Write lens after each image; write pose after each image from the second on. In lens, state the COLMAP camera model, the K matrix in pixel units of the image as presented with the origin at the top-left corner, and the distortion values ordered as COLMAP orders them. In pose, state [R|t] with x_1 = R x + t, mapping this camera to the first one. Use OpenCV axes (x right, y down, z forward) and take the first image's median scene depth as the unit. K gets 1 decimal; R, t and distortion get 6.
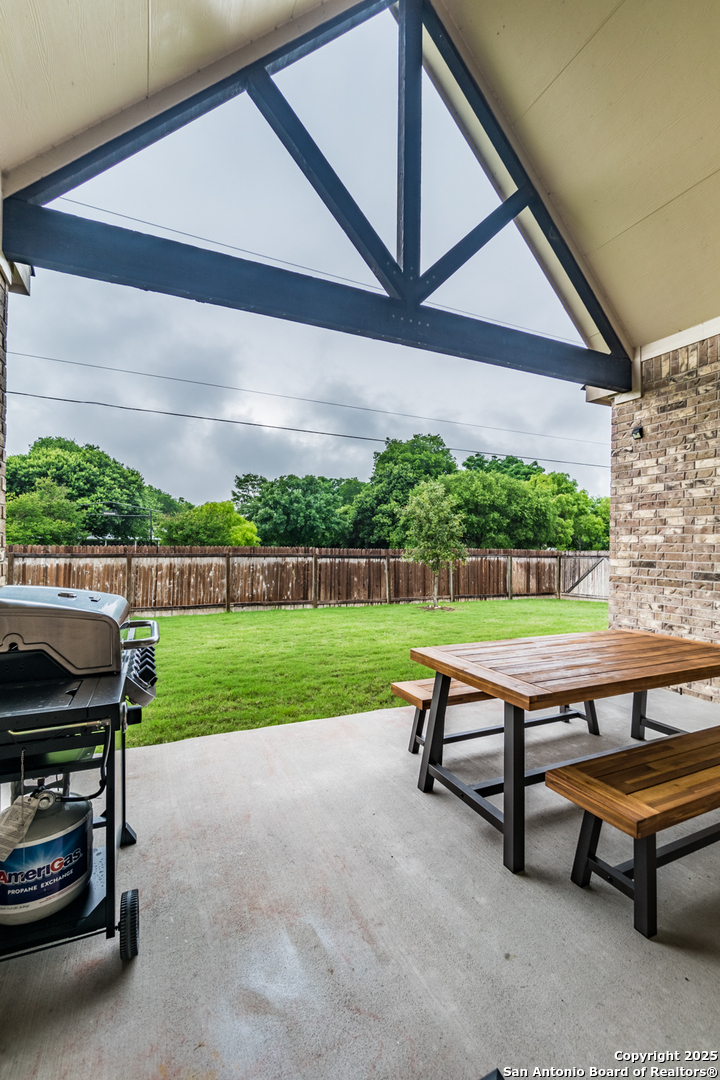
lens RADIAL K [[487.4, 0, 364.2], [0, 487.4, 541.3], [0, 0, 1]] dist [0.000344, -0.000591]
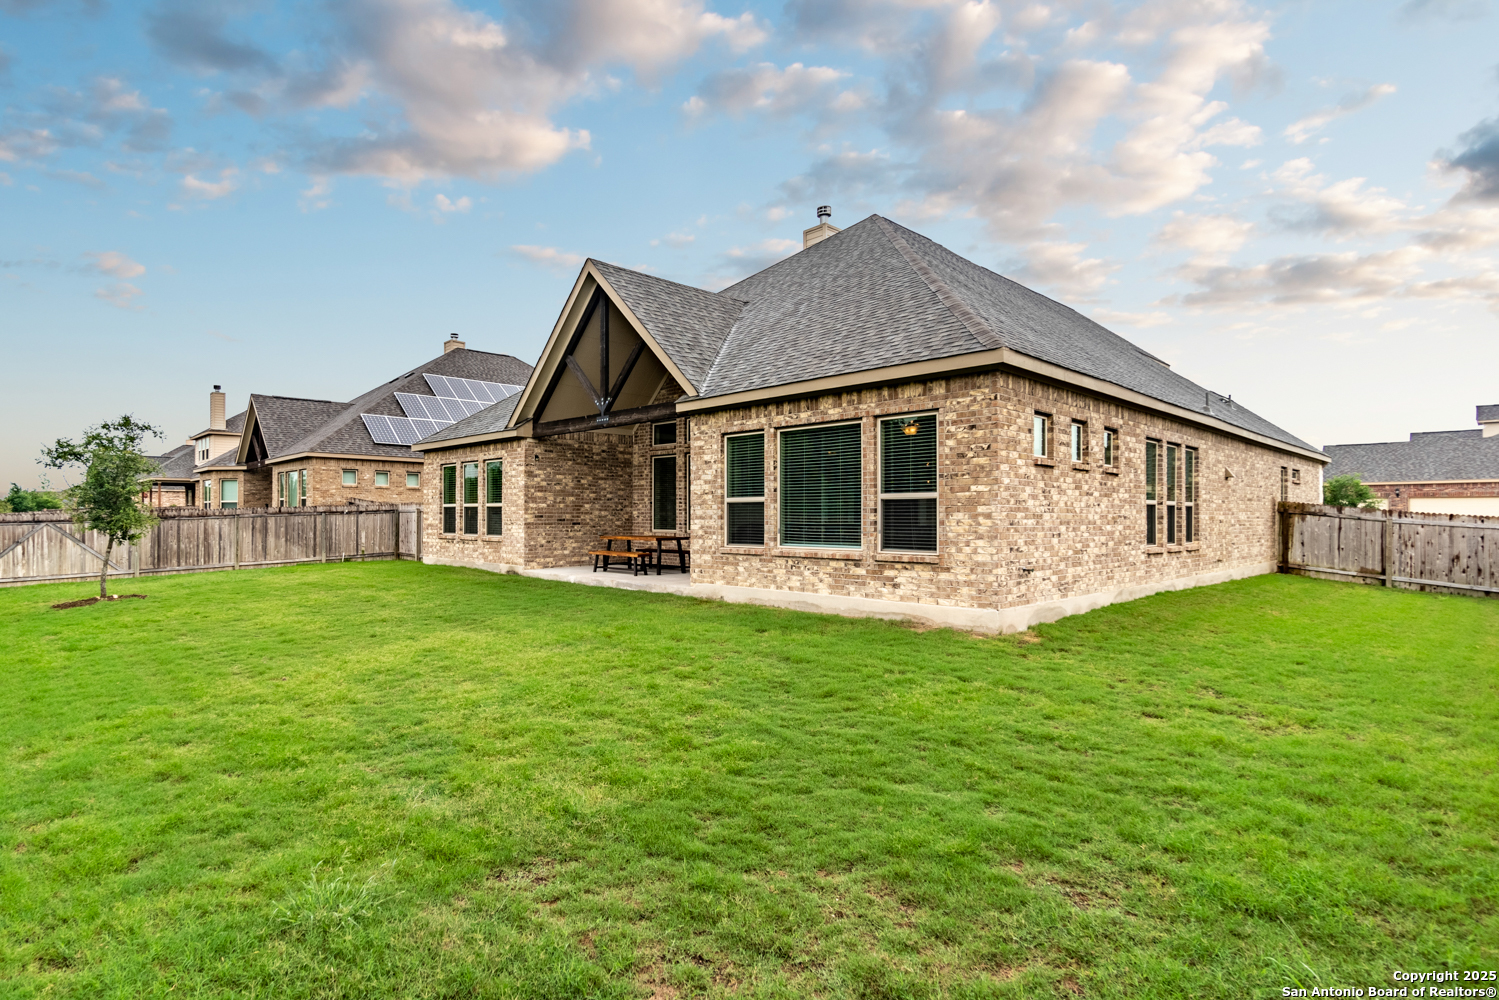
lens RADIAL K [[676.4, 0, 748.7], [0, 676.4, 504.5], [0, 0, 1]] dist [0.000344, -0.000591]
pose [[-0.341222, -0.008829, 0.939941, -2.767060], [-0.012733, 0.999908, 0.004770, -0.035899], [-0.939896, -0.010341, -0.341303, 1.162803]]
